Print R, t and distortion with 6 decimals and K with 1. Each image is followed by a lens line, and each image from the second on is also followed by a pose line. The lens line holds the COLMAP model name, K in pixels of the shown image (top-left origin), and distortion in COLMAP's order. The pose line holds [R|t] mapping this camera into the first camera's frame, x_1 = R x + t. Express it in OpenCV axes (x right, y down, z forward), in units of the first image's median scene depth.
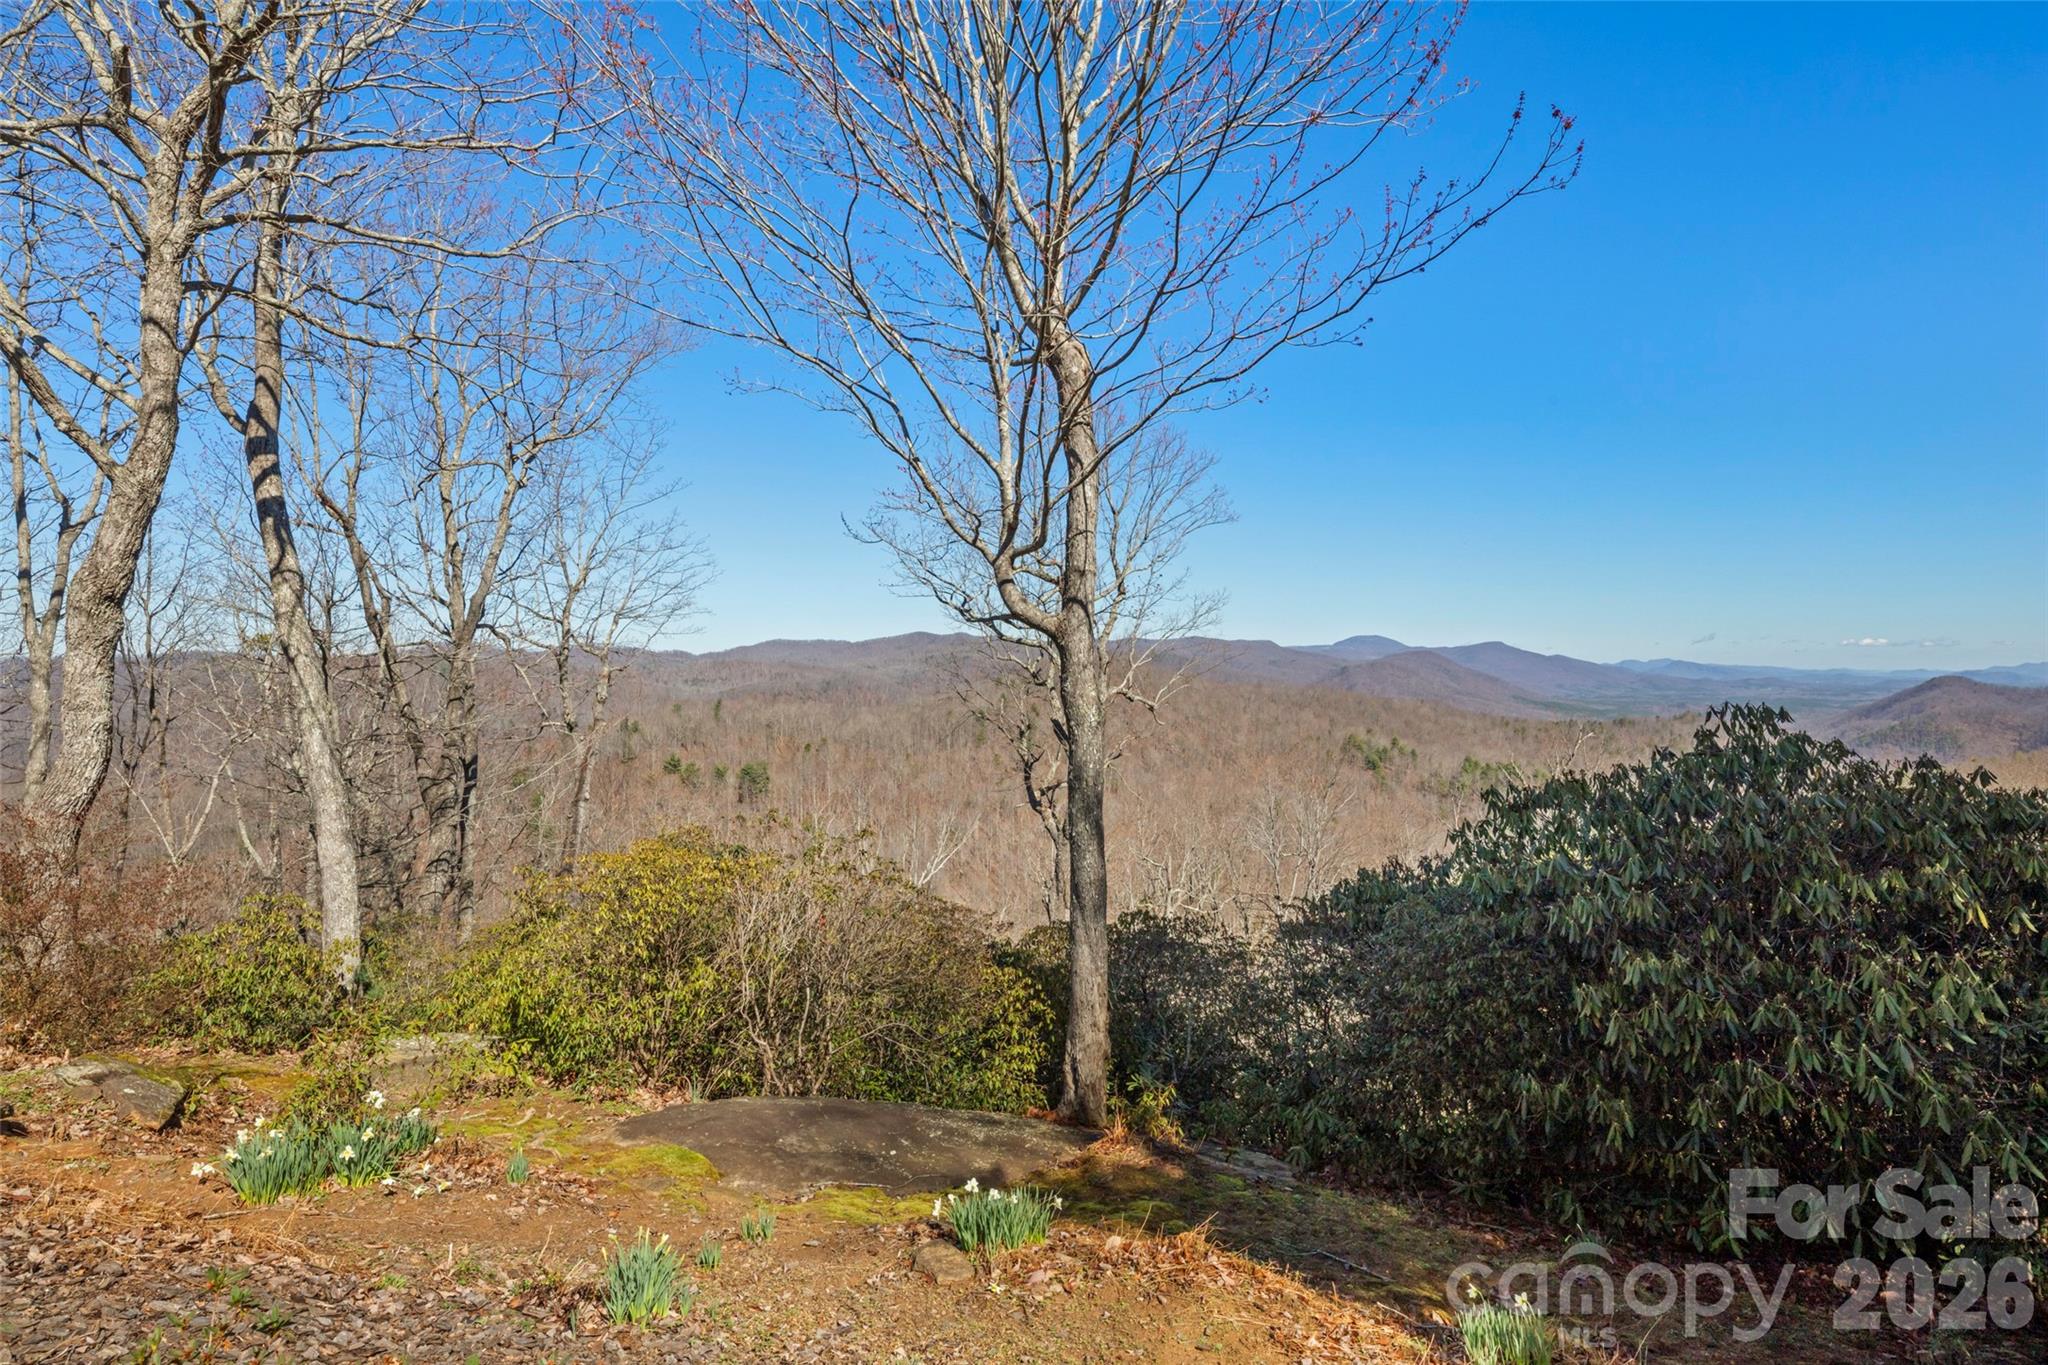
lens RADIAL K [[995.7, 0, 1029.1], [0, 995.7, 667.4], [0, 0, 1]] dist [0.007984, -0.006365]
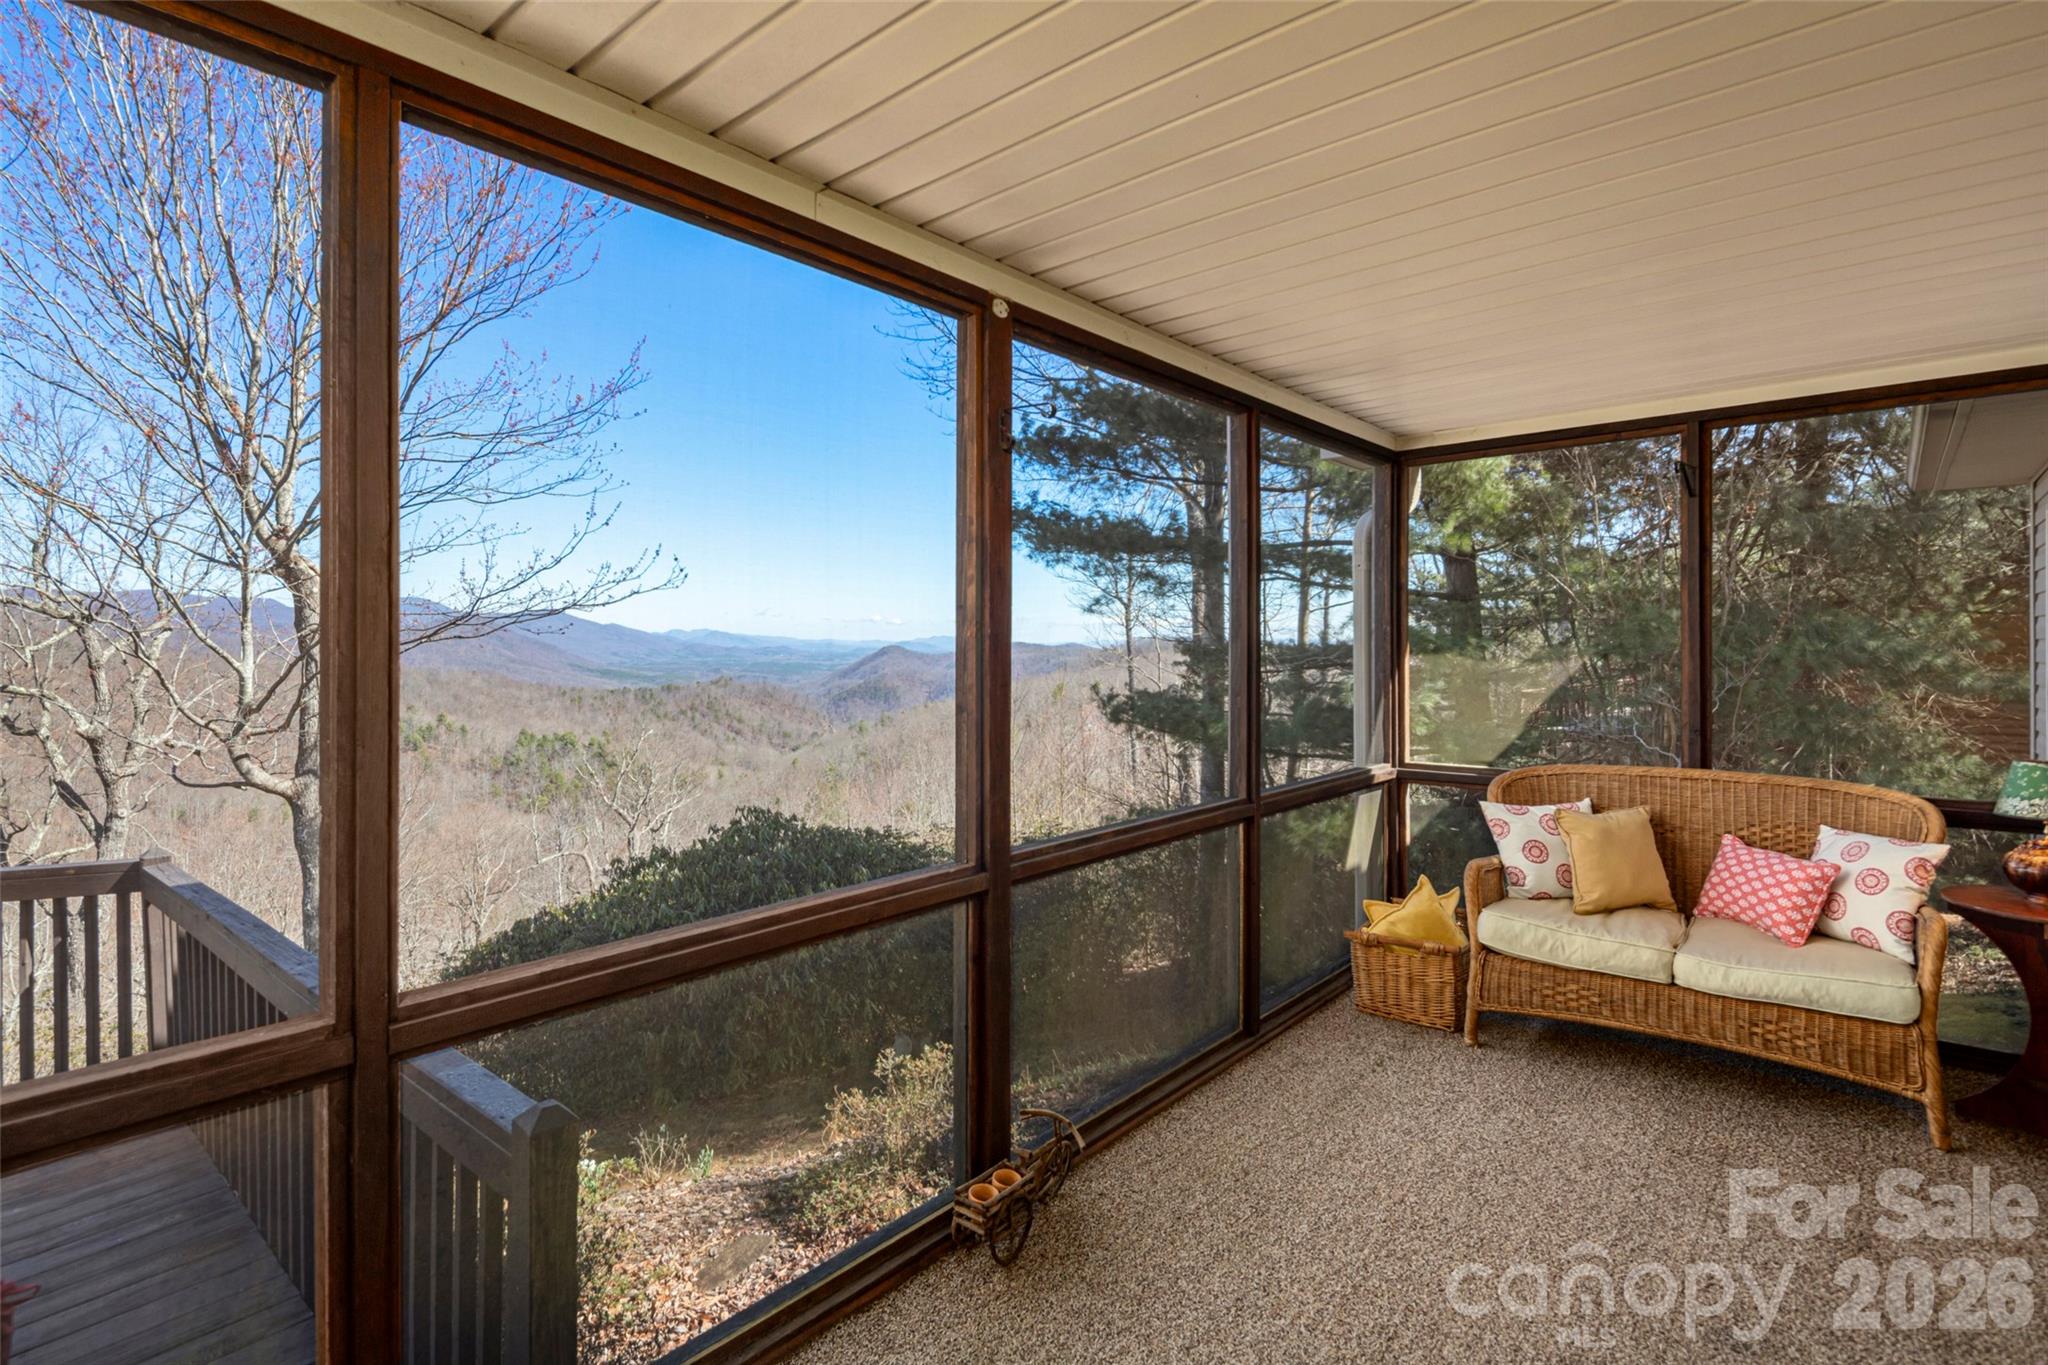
lens RADIAL K [[995.7, 0, 1043.2], [0, 995.7, 634.3], [0, 0, 1]] dist [0.007984, -0.006365]
pose [[0.625383, 0.011010, 0.780241, -0.281600], [-0.009922, 0.999932, -0.006157, -0.184078], [-0.780255, -0.003891, 0.625449, -0.411174]]
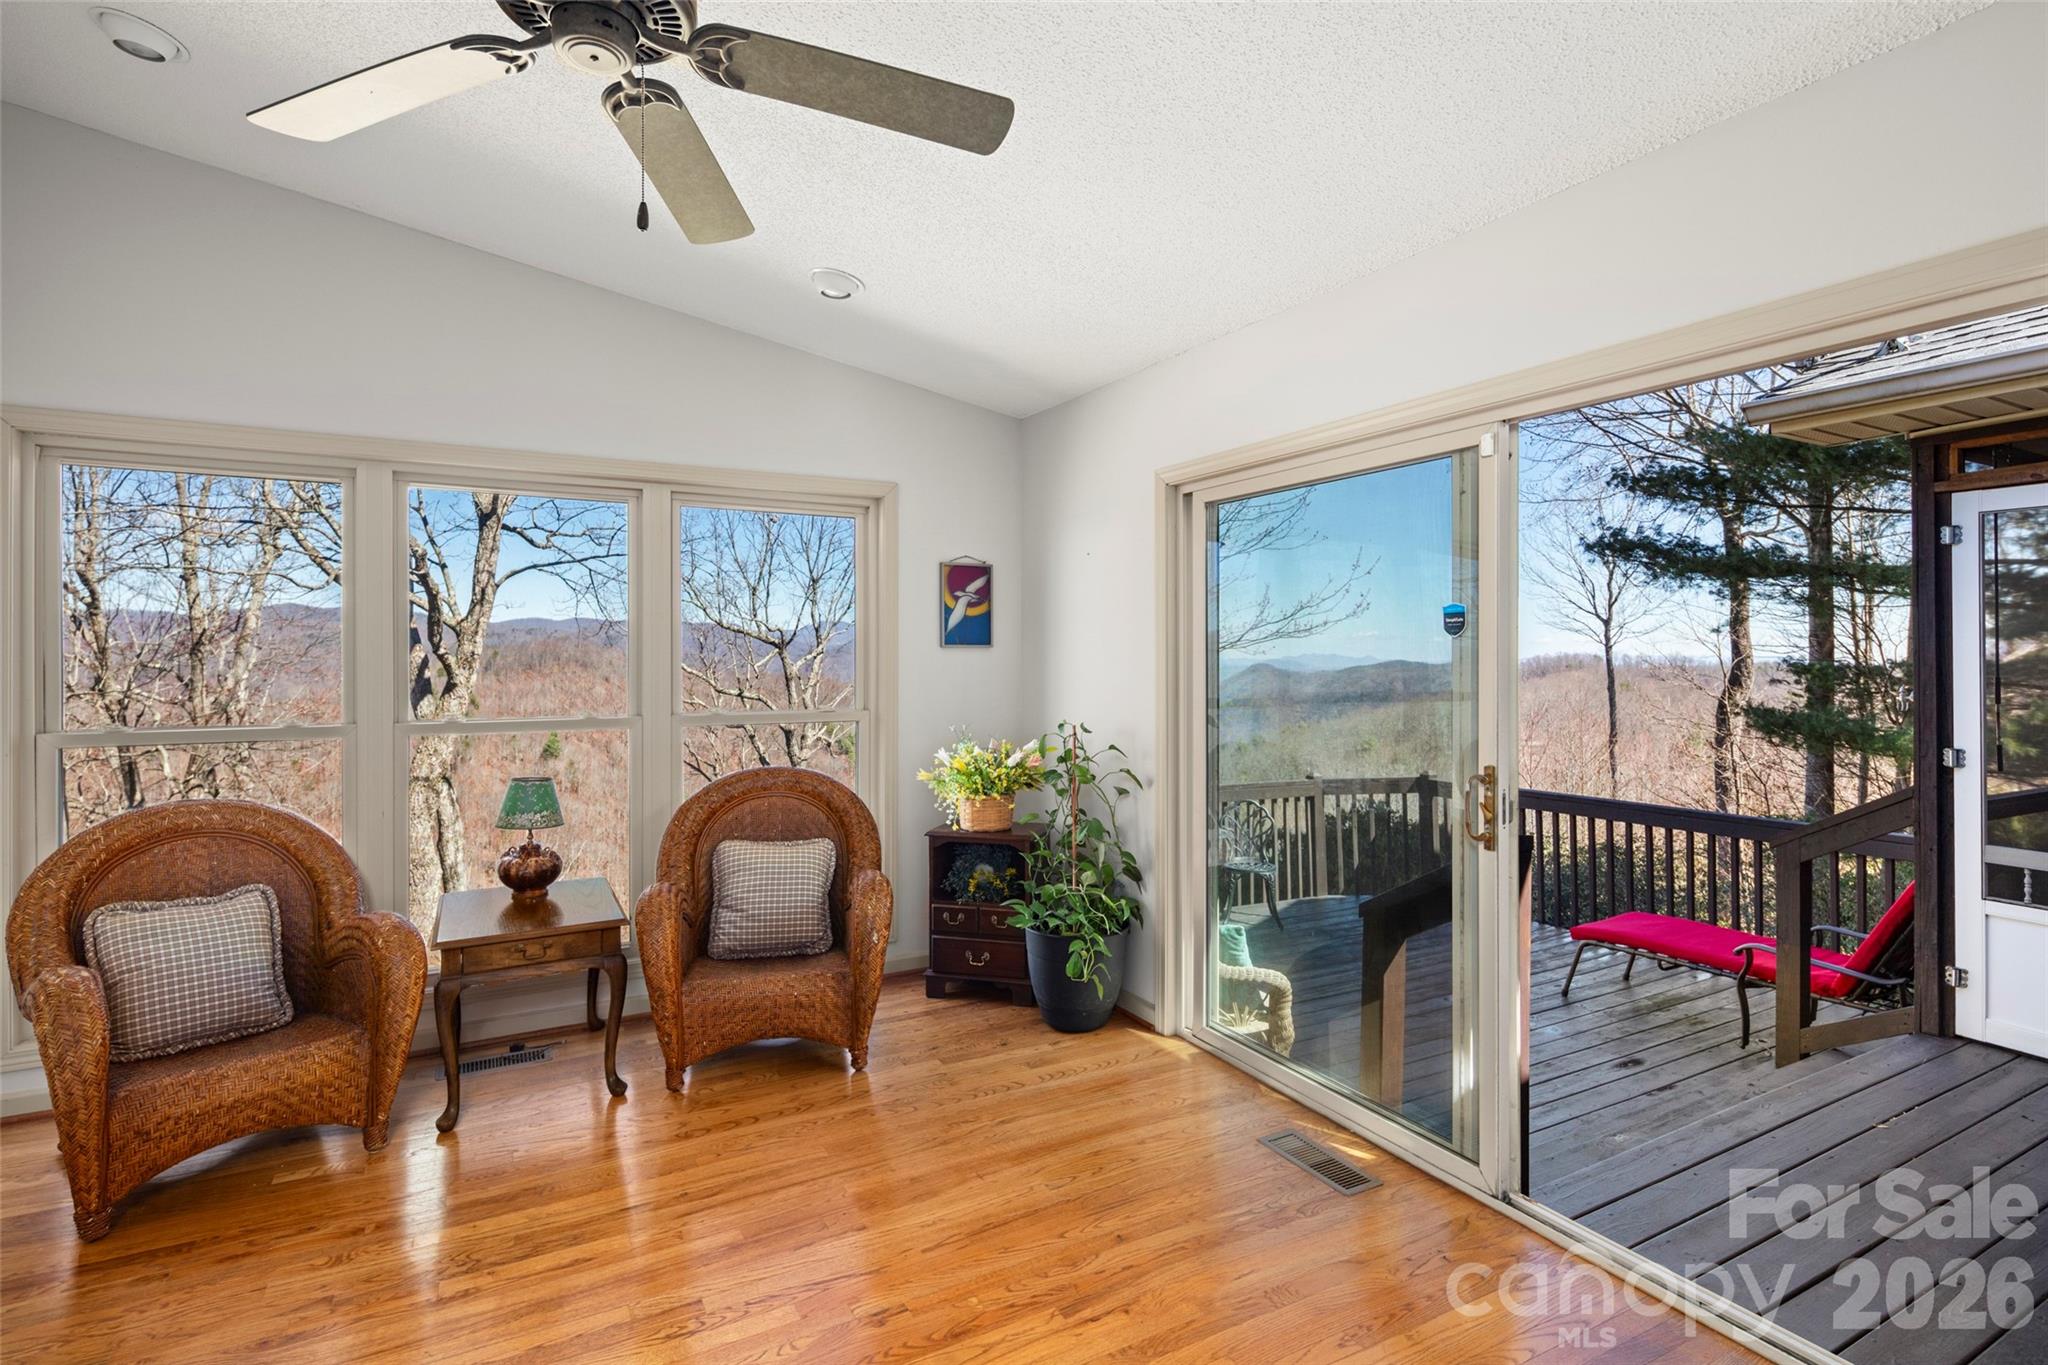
lens RADIAL K [[995.7, 0, 1018.8], [0, 995.7, 648.3], [0, 0, 1]] dist [0.007984, -0.006365]
pose [[0.873691, 0.010917, 0.486359, -0.706873], [-0.008768, 0.999939, -0.006694, -0.183450], [-0.486402, 0.001584, 0.873734, -0.395943]]
